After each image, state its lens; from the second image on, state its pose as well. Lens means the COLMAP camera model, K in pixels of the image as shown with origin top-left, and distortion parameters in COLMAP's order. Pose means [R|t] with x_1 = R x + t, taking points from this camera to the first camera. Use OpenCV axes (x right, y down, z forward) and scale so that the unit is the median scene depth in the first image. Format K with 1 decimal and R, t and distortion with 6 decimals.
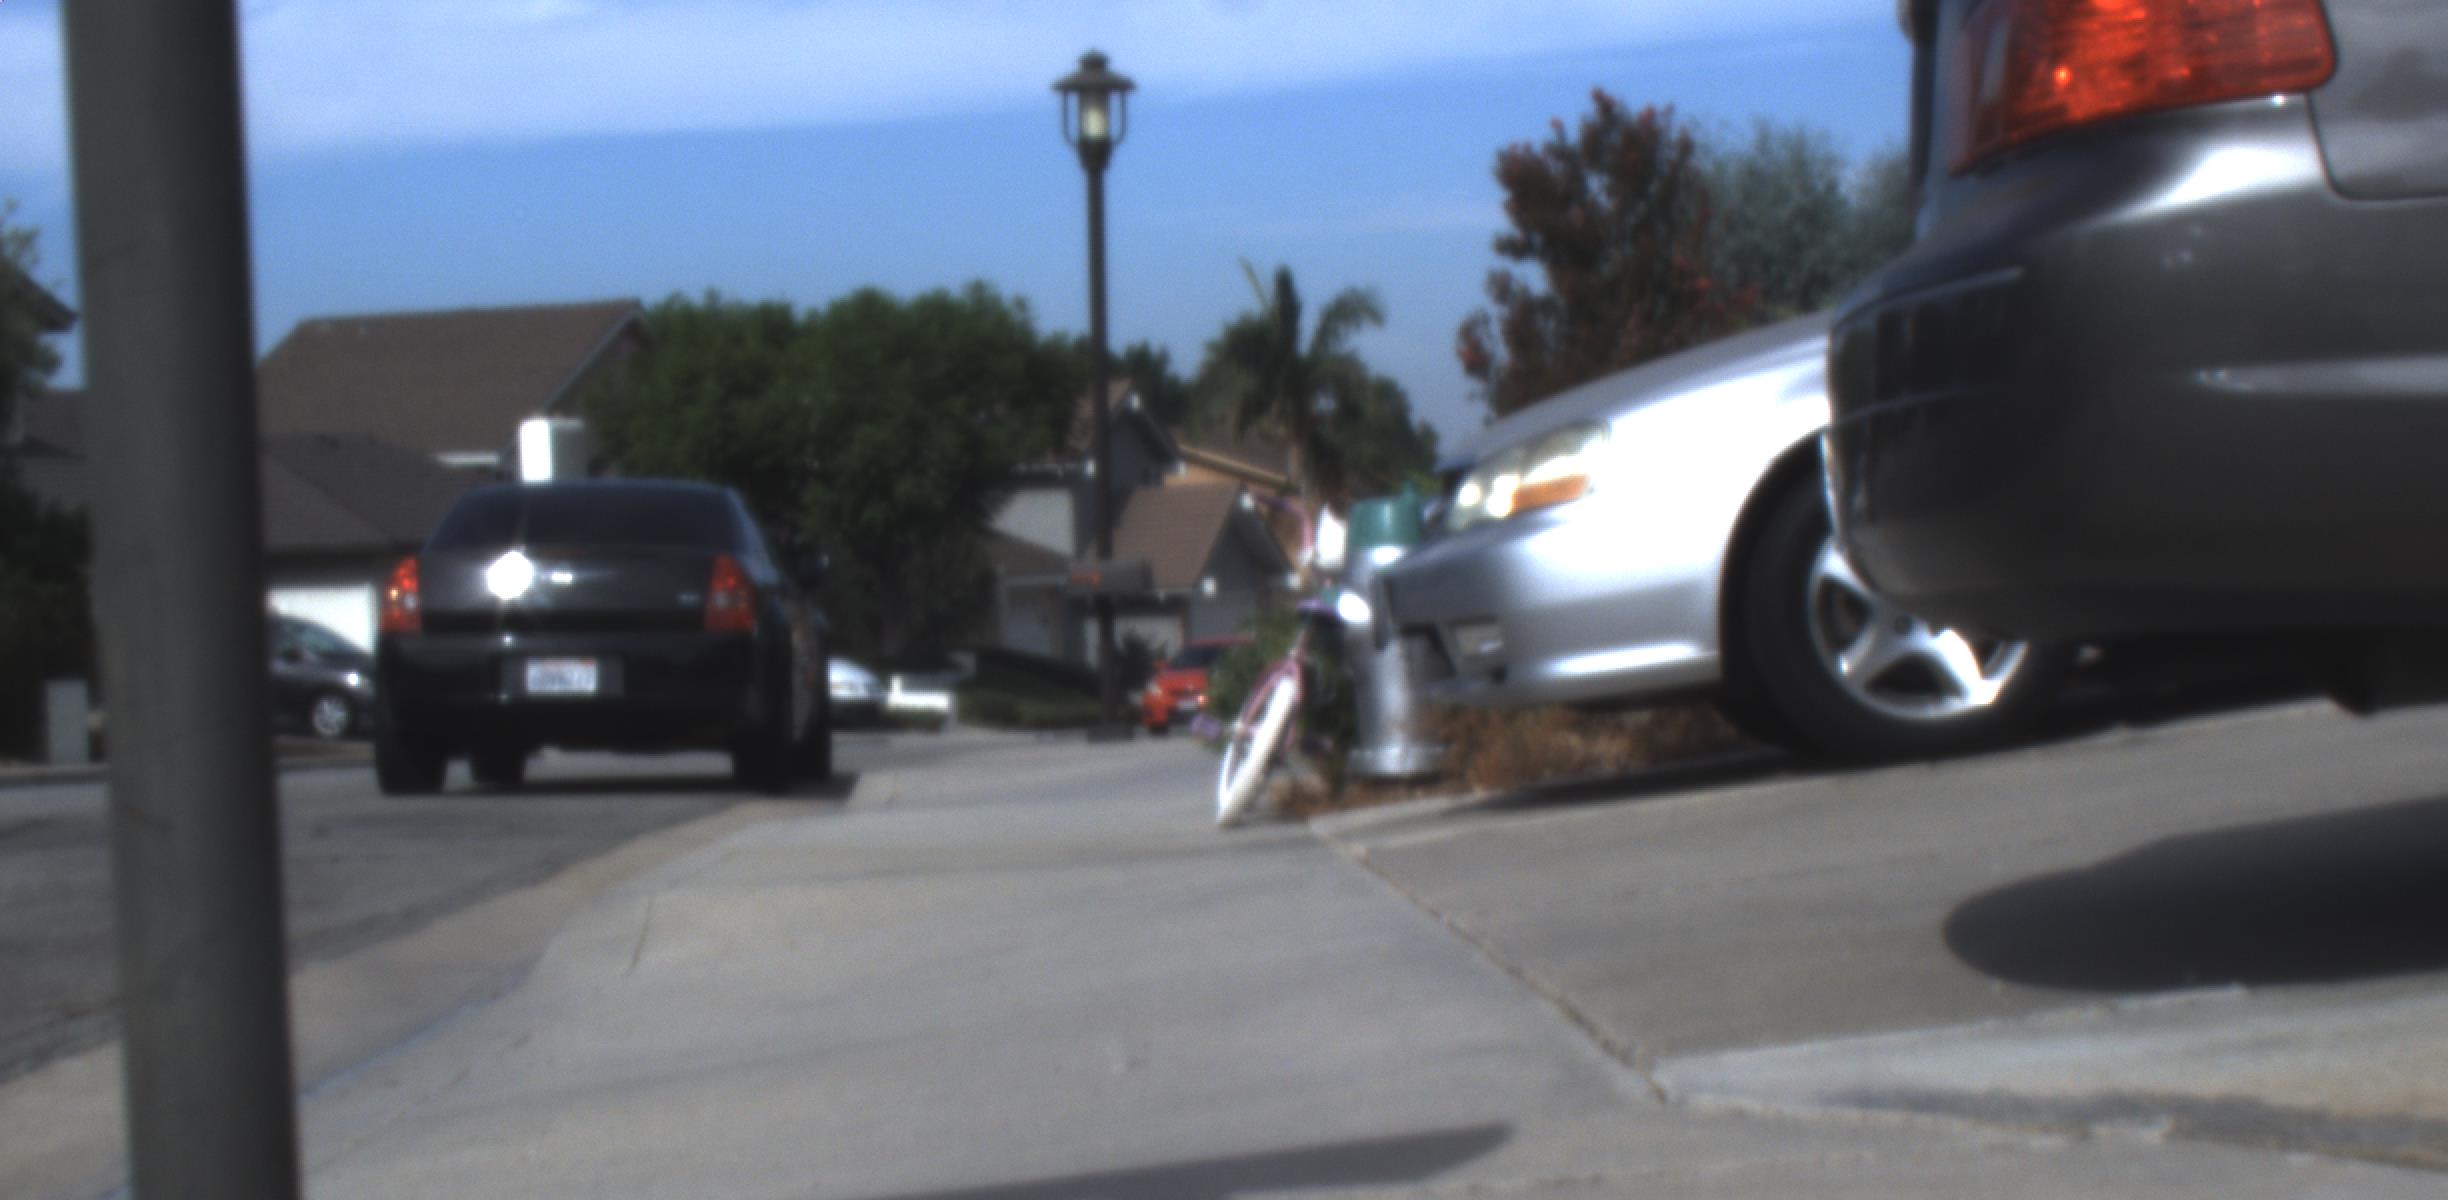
lens RADIAL K [[4707.4, 0, 1285.8], [0, 4707.4, 1020.0], [0, 0, 1]] dist [-0.175048, 0.736792]
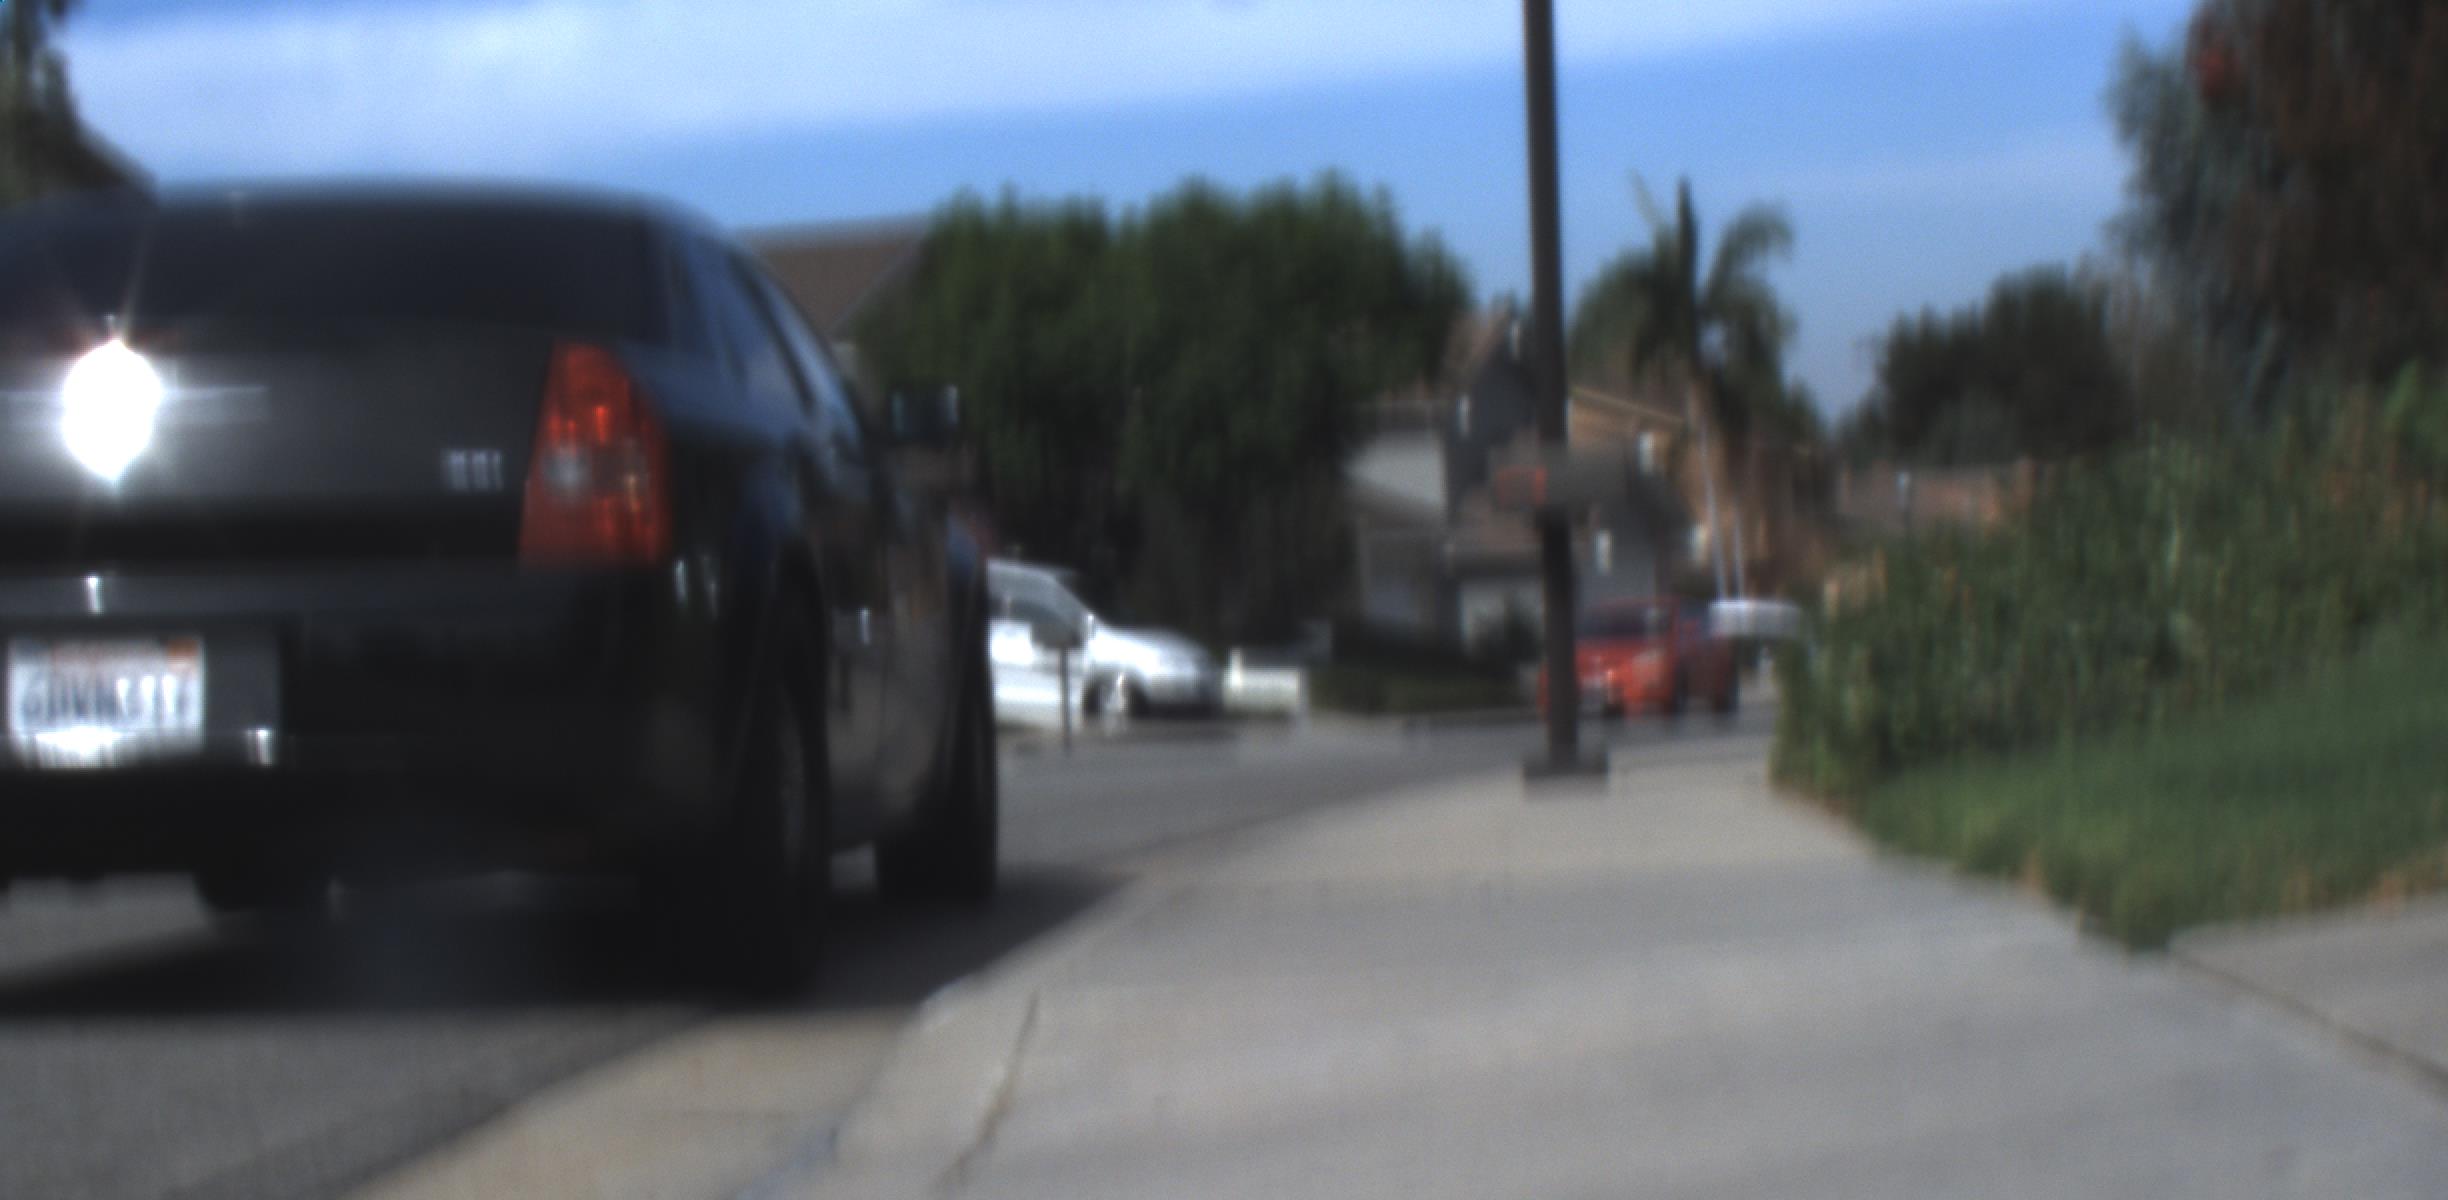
lens RADIAL K [[4707.4, 0, 1285.8], [0, 4707.4, 1020.0], [0, 0, 1]] dist [-0.175048, 0.736792]
pose [[0.996986, -0.006436, -0.077317, -0.012255], [0.006889, 0.999961, 0.005597, -0.015240], [0.077278, -0.006113, 0.996991, 0.199217]]
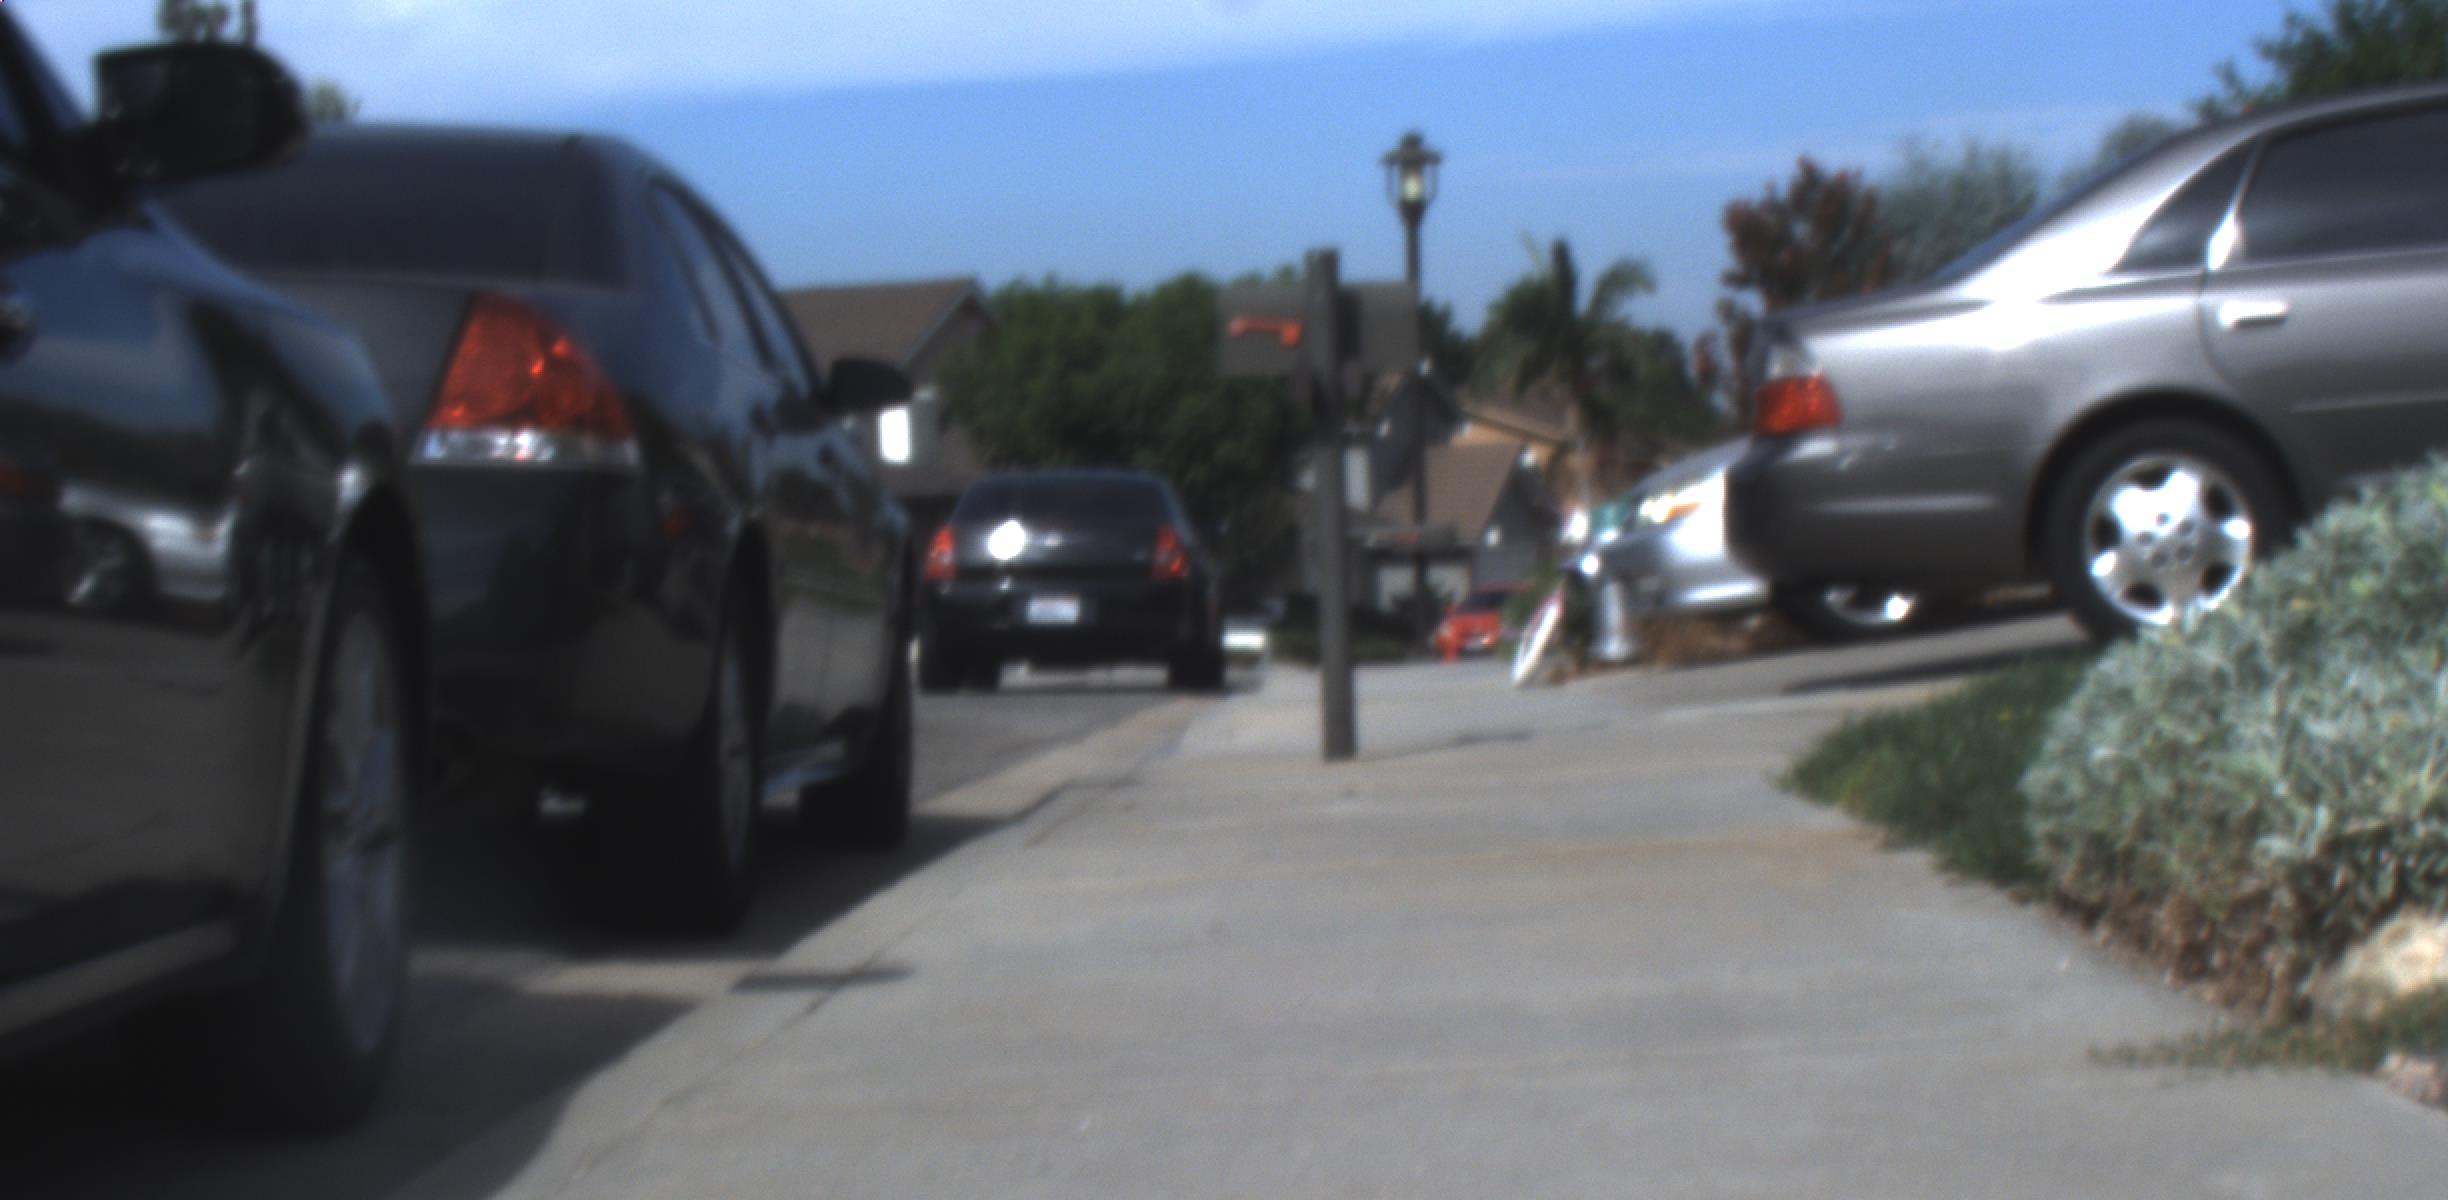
lens RADIAL K [[4707.4, 0, 1285.8], [0, 4707.4, 1020.0], [0, 0, 1]] dist [-0.175048, 0.736792]
pose [[0.998244, 0.003057, -0.059151, 0.000754], [-0.002393, 0.999933, 0.011286, 0.010900], [0.059182, -0.011124, 0.998185, -0.131977]]
